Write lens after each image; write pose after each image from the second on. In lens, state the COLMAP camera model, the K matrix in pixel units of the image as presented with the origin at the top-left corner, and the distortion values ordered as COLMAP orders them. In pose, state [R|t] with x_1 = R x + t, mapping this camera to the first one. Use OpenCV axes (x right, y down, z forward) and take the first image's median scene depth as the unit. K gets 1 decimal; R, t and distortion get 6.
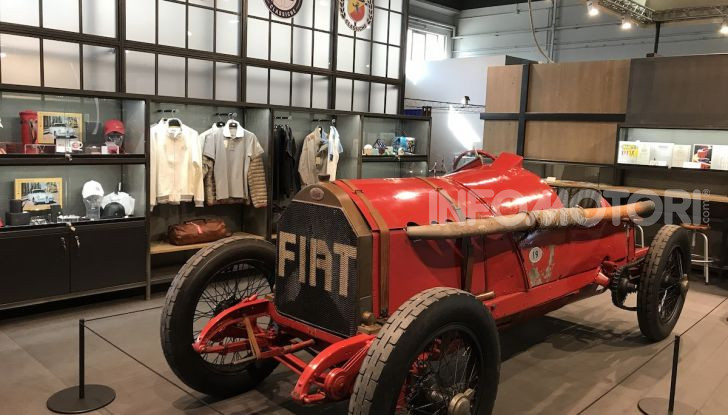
lens RADIAL K [[598.5, 0, 363.6], [0, 598.5, 209.2], [0, 0, 1]] dist [0.017952, -0.031191]
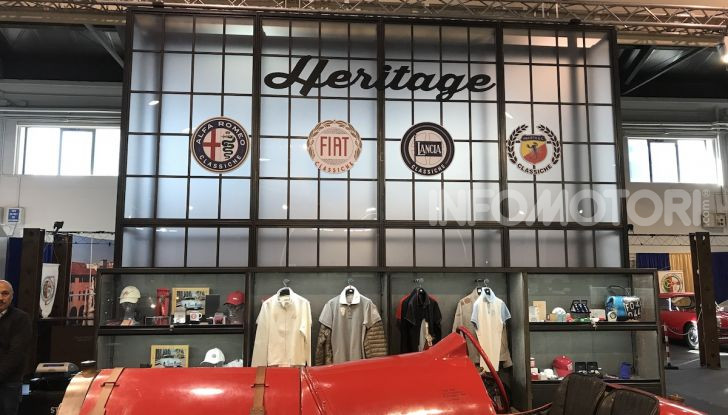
lens RADIAL K [[532.4, 0, 363.9], [0, 532.4, 208.0], [0, 0, 1]] dist [0.001055, -0.001492]
pose [[0.739637, -0.148031, -0.656525, 0.354792], [-0.053657, 0.959434, -0.276779, -0.032649], [0.670864, 0.239944, 0.701690, 0.372720]]
